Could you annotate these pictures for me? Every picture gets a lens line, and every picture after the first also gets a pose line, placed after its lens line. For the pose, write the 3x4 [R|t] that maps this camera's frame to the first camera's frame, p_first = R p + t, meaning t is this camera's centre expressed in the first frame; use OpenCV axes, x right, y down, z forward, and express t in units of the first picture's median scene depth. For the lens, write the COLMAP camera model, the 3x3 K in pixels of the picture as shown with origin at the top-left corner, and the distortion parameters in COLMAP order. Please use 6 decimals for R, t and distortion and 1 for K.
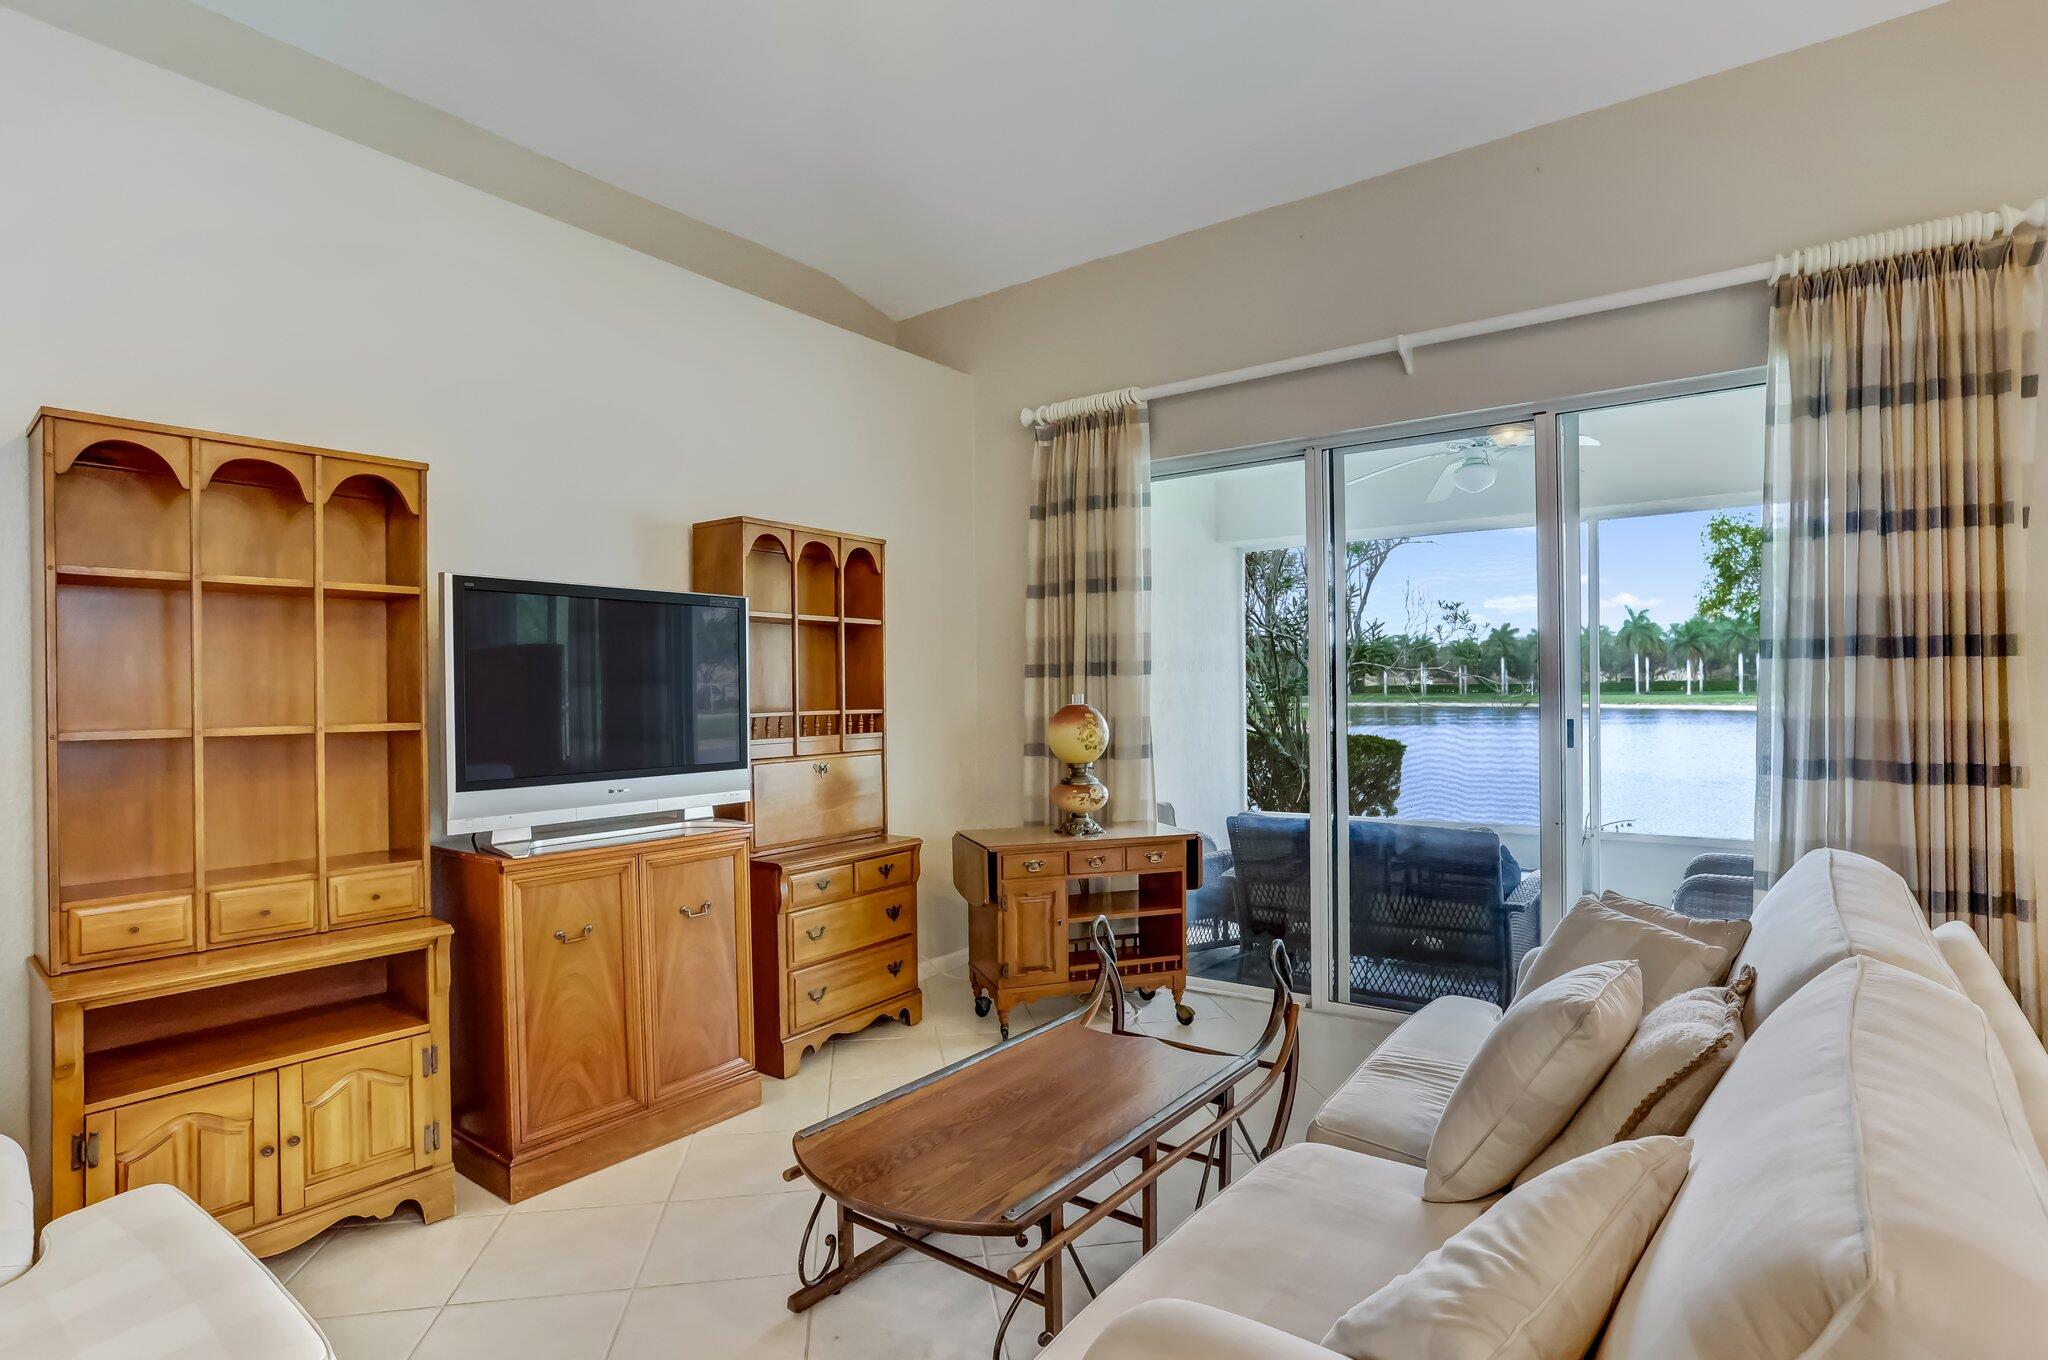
lens RADIAL K [[1012.5, 0, 992.8], [0, 1012.5, 694.7], [0, 0, 1]] dist [-0.048272, 0.026225]
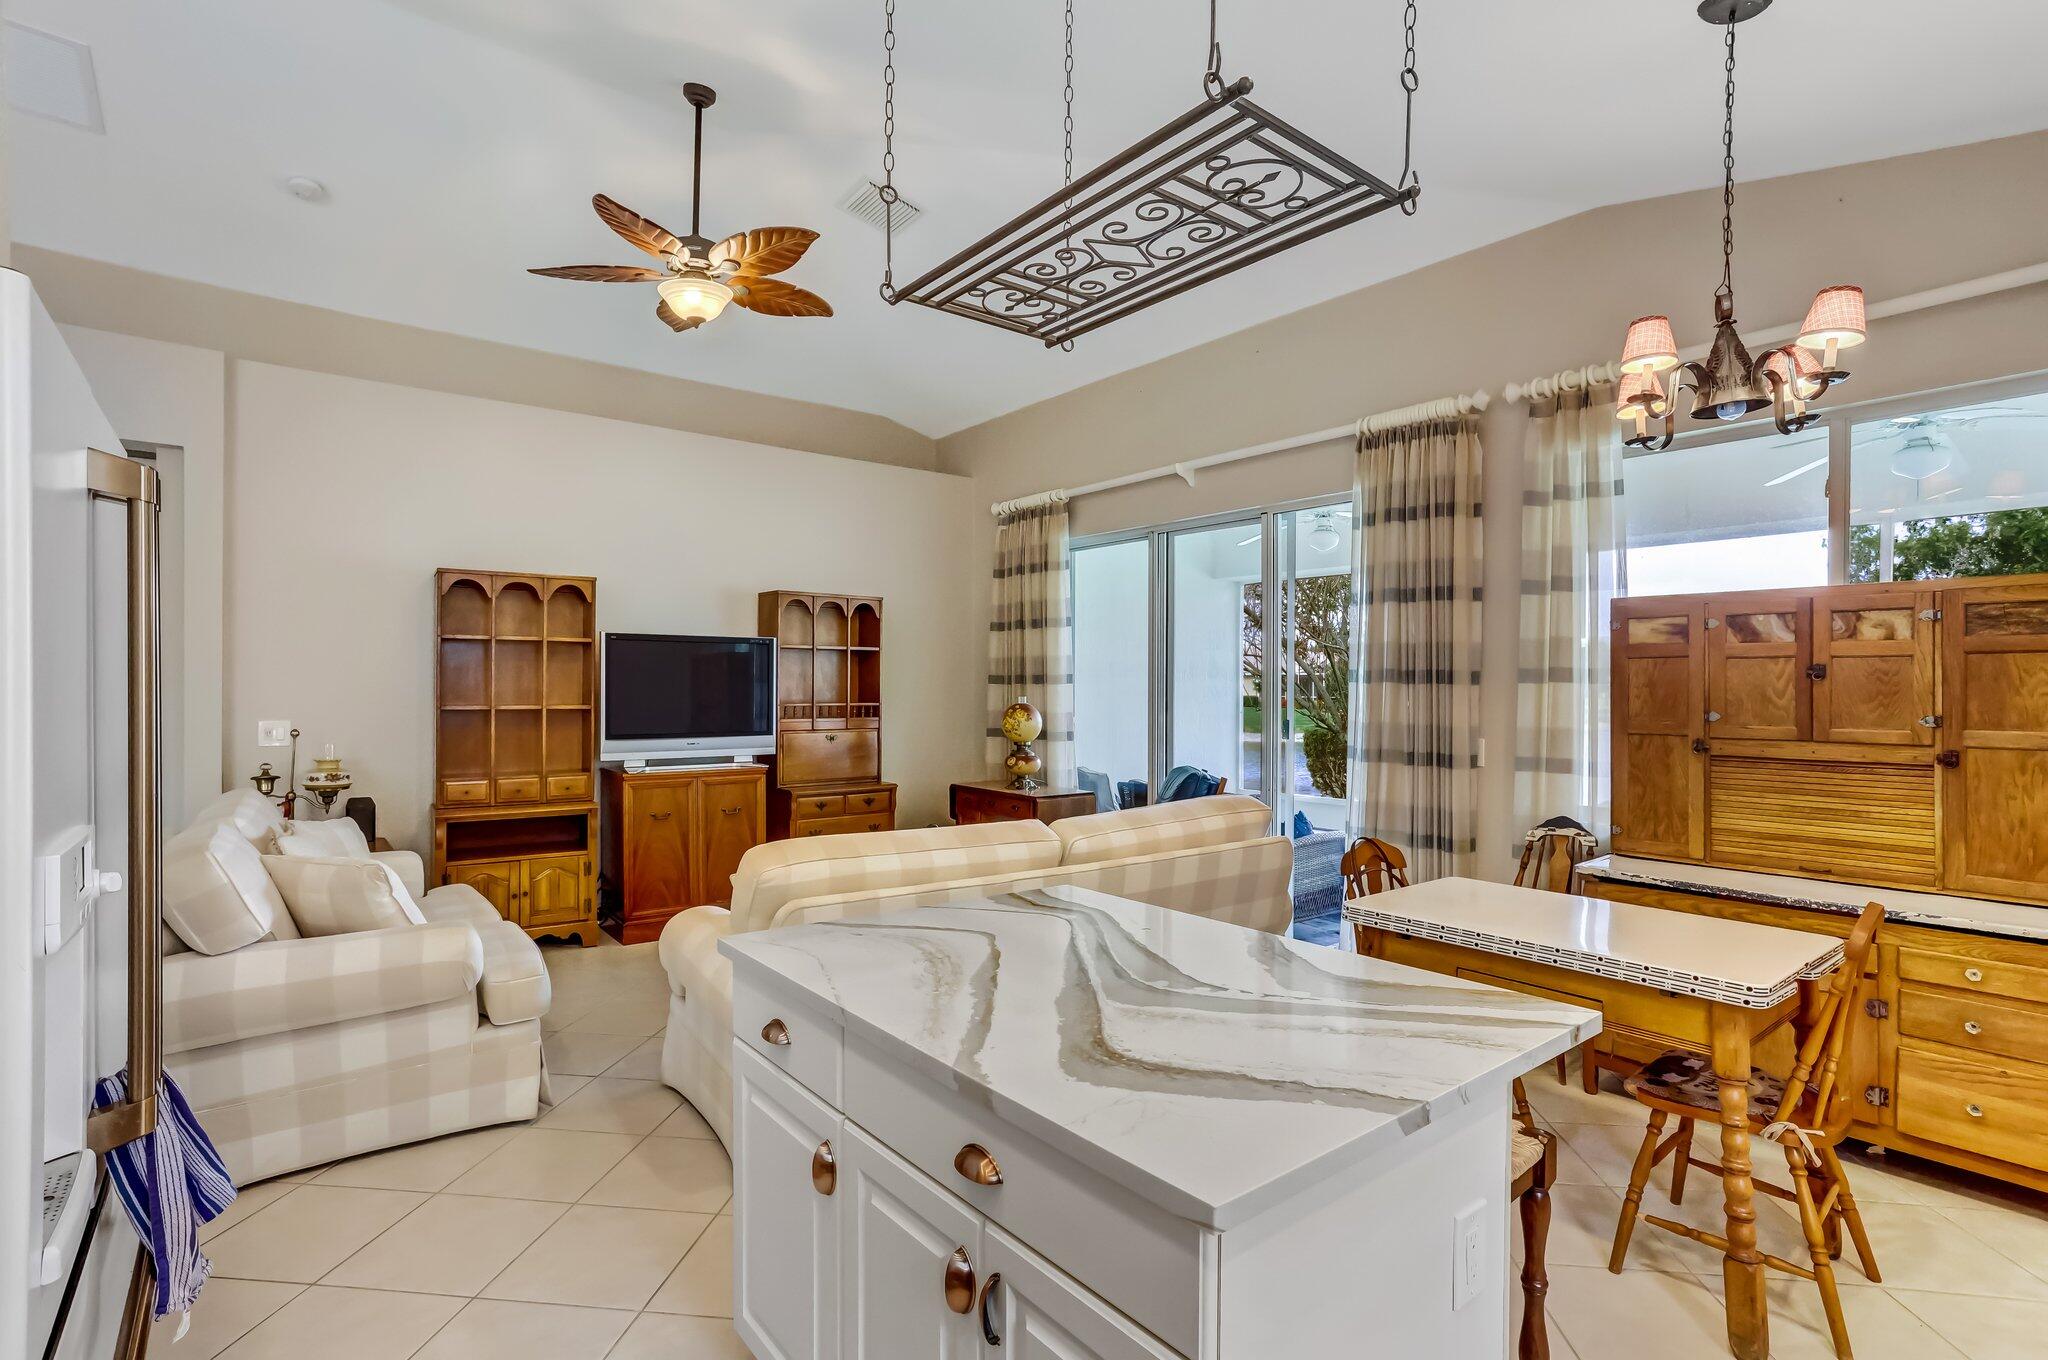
lens RADIAL K [[971.9, 0, 1020.1], [0, 971.9, 687.3], [0, 0, 1]] dist [-0.062575, 0.030248]
pose [[0.963274, 0.016547, -0.268011, 0.644709], [-0.016590, 0.999860, 0.002105, -0.022056], [0.268008, 0.002419, 0.963414, -0.530405]]
